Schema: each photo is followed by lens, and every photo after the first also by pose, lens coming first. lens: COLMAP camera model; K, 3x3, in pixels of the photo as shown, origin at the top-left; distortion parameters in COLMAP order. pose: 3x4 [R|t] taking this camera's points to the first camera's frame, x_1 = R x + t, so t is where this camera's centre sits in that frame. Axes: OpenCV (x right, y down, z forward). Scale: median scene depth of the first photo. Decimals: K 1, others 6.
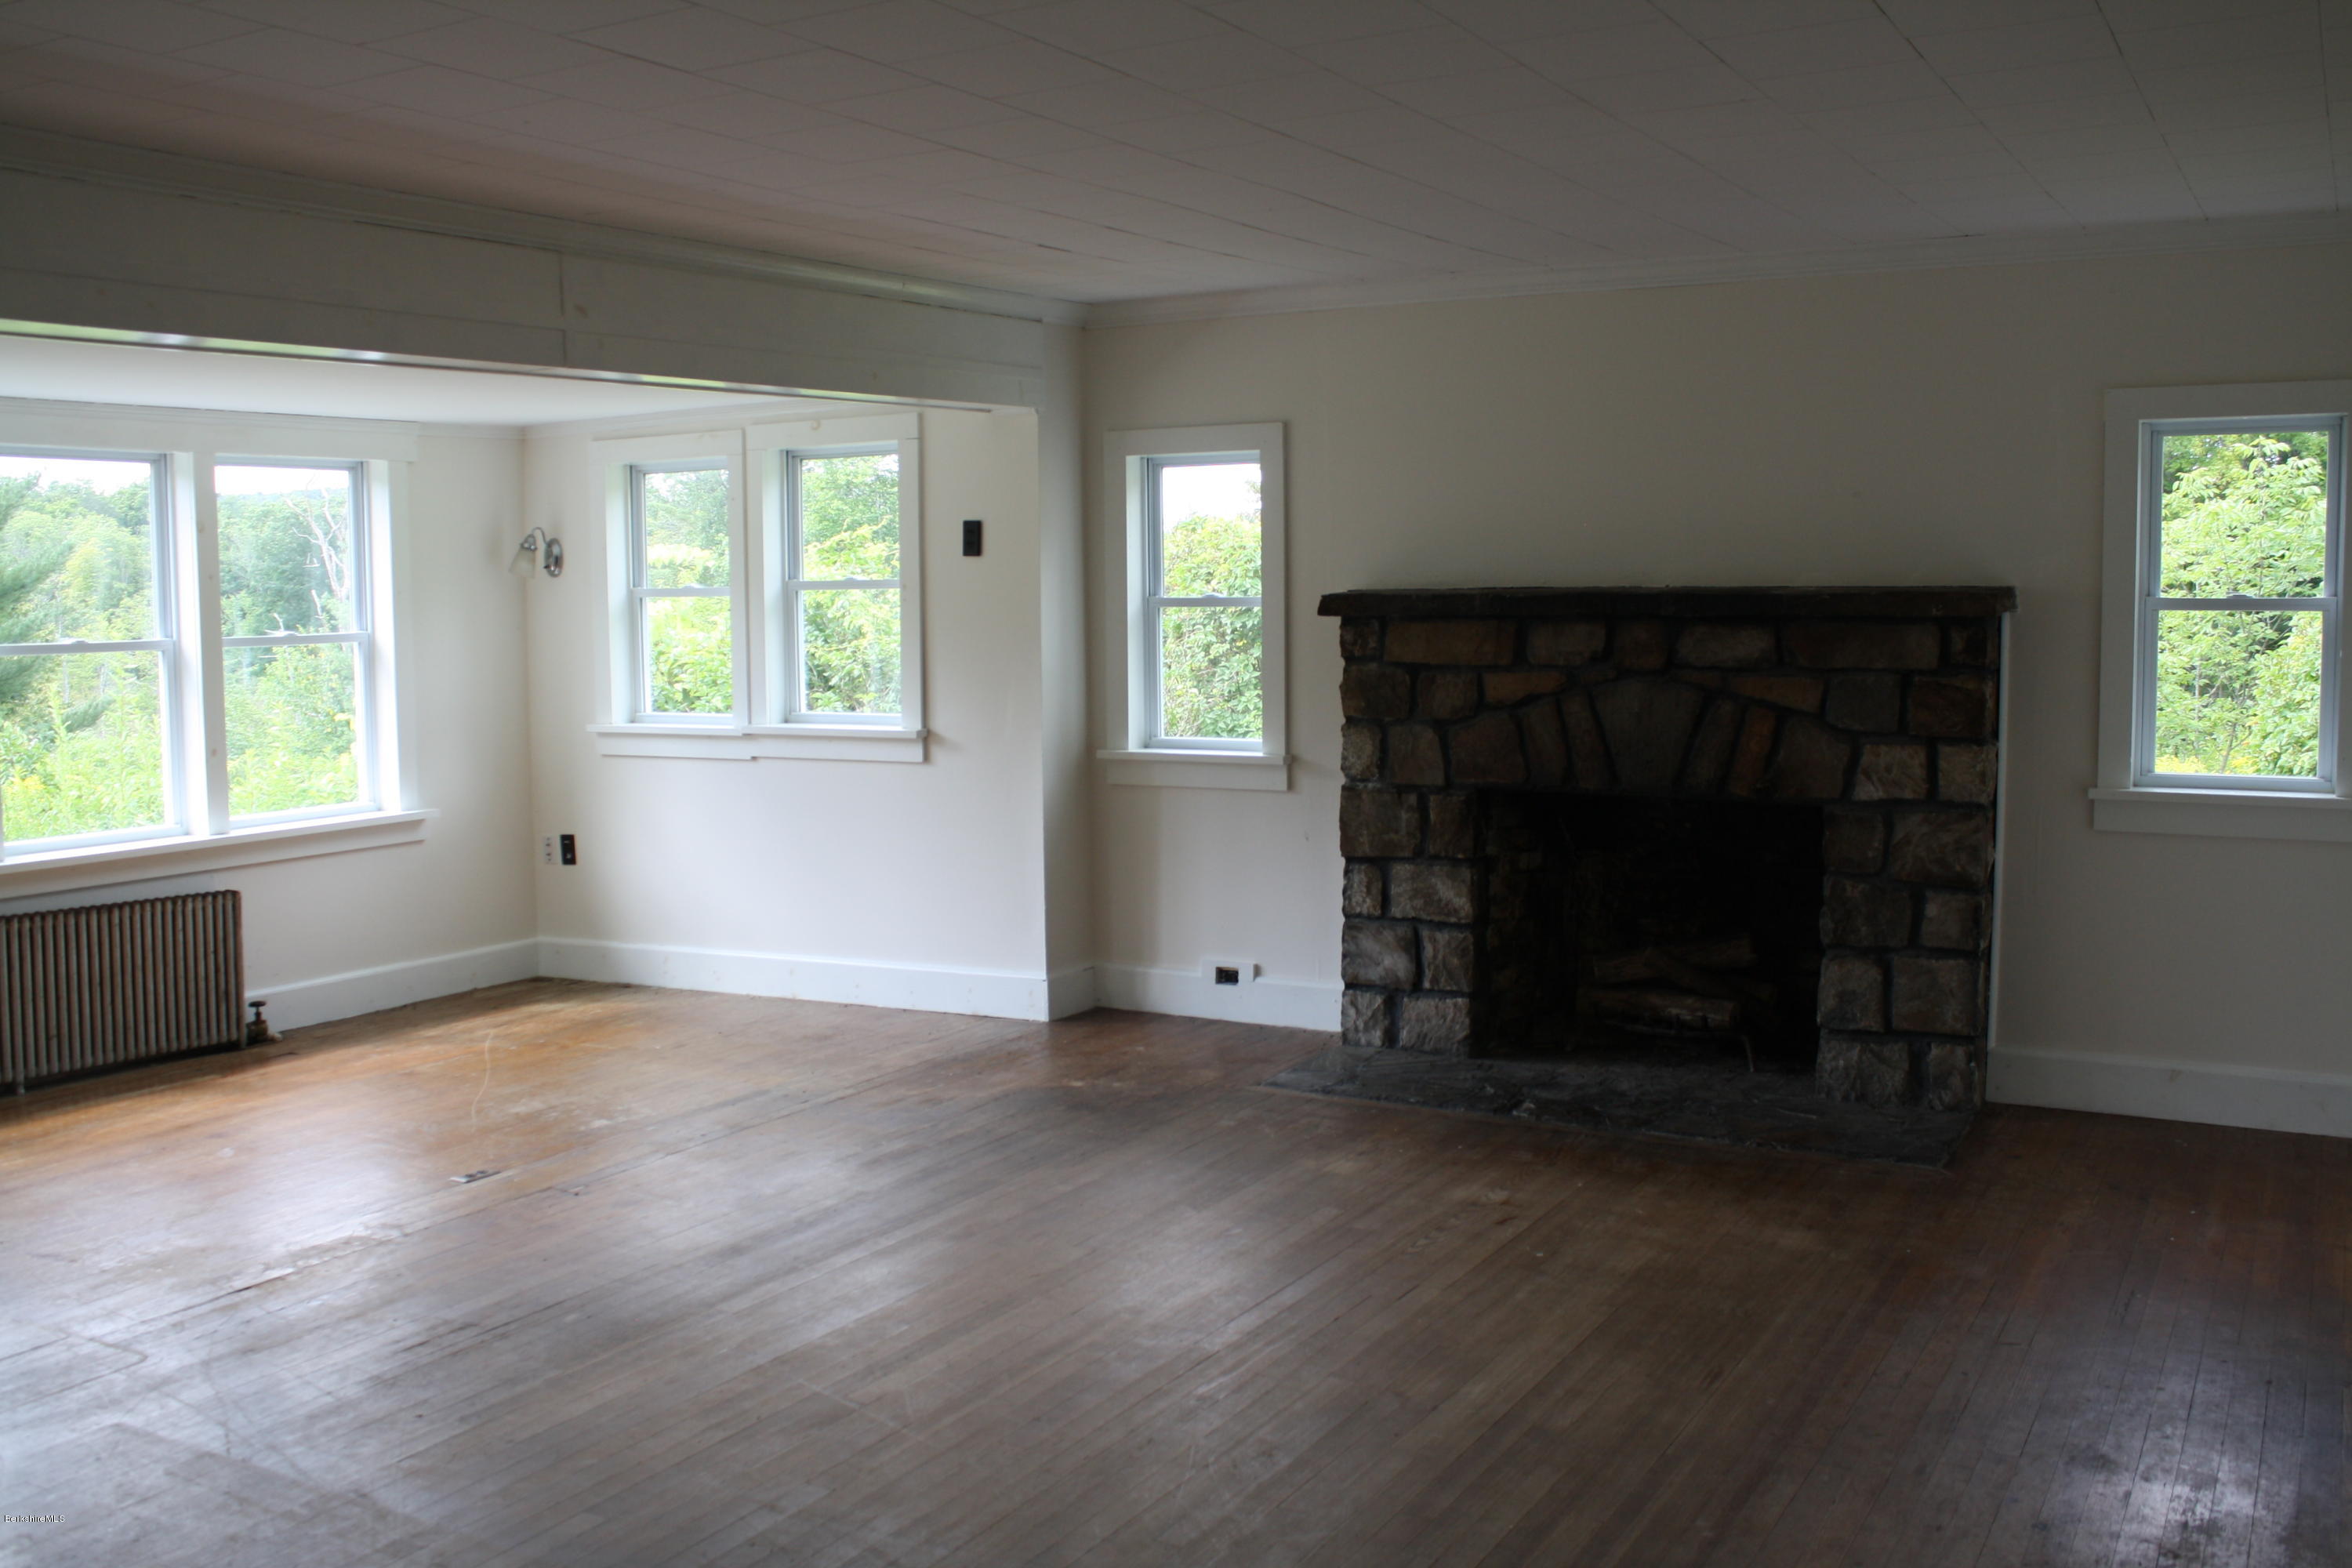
lens RADIAL K [[2102.3, 0, 1186.1], [0, 2102.3, 781.7], [0, 0, 1]] dist [-0.147570, 0.102744]
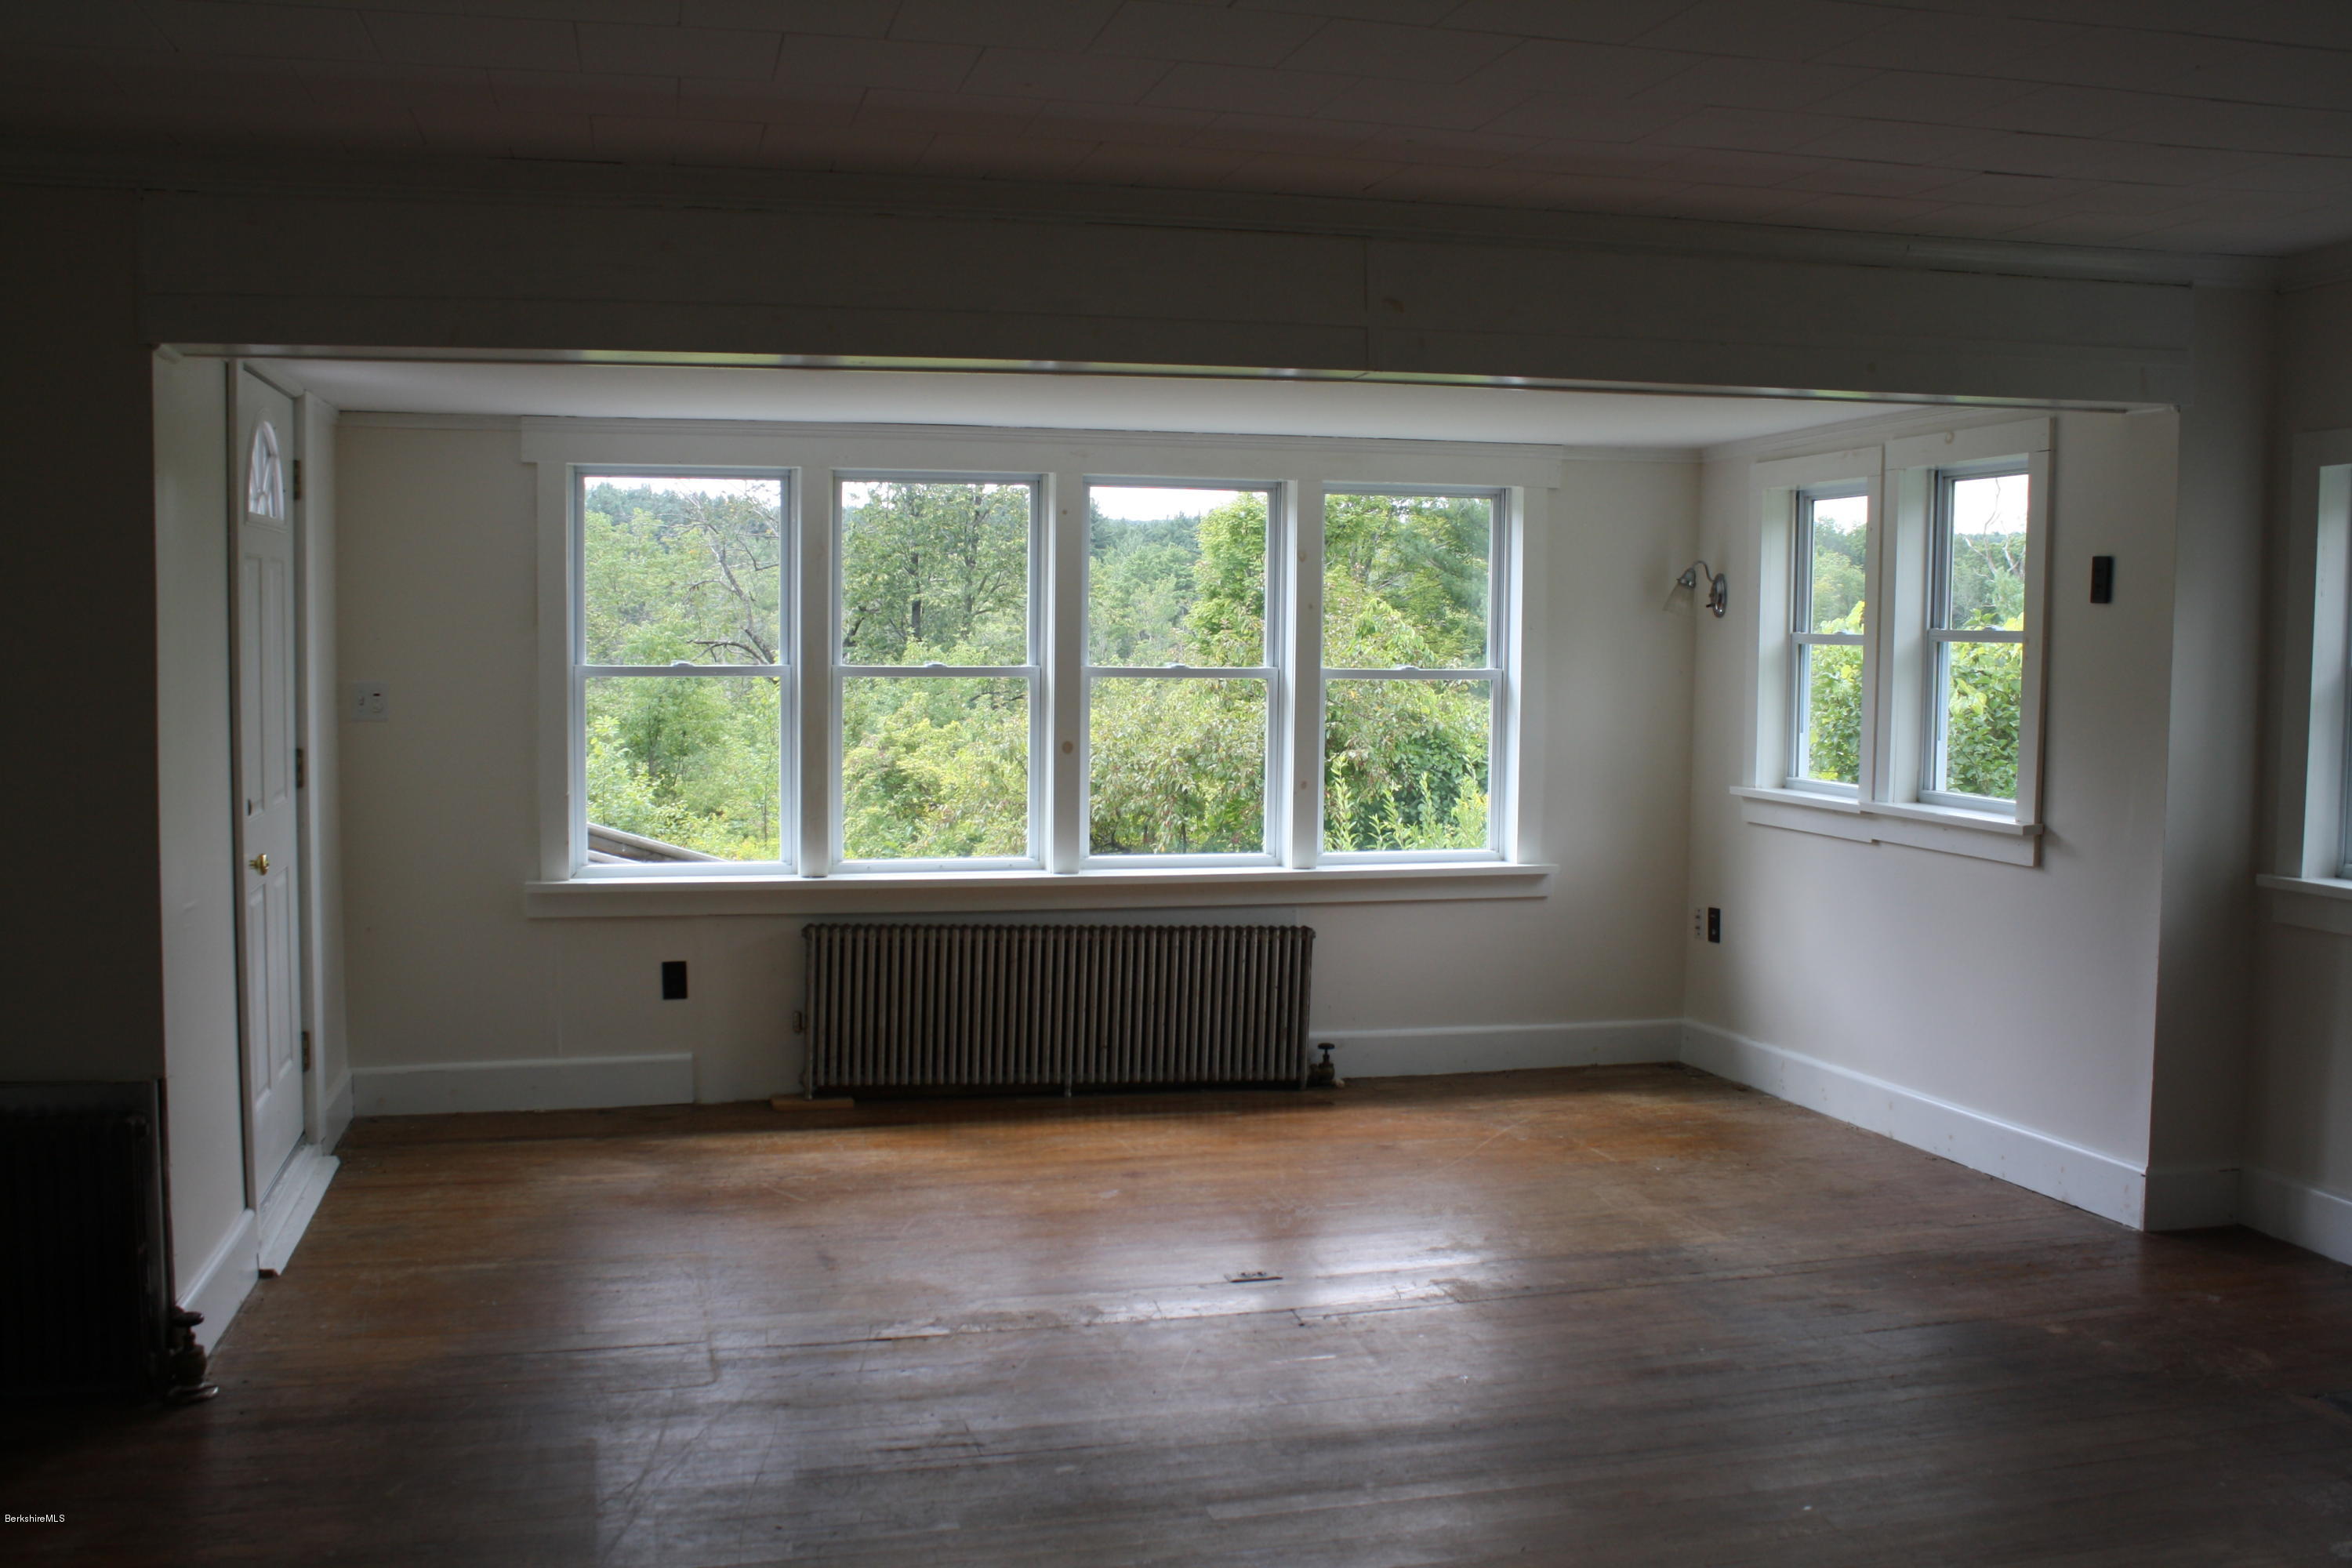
lens RADIAL K [[2102.3, 0, 1175.0], [0, 2102.3, 770.0], [0, 0, 1]] dist [-0.147570, 0.102744]
pose [[0.695820, 0.067546, -0.715033, 0.198990], [-0.085889, 0.996249, 0.010530, -0.026390], [0.713062, 0.054087, 0.699011, 0.245315]]
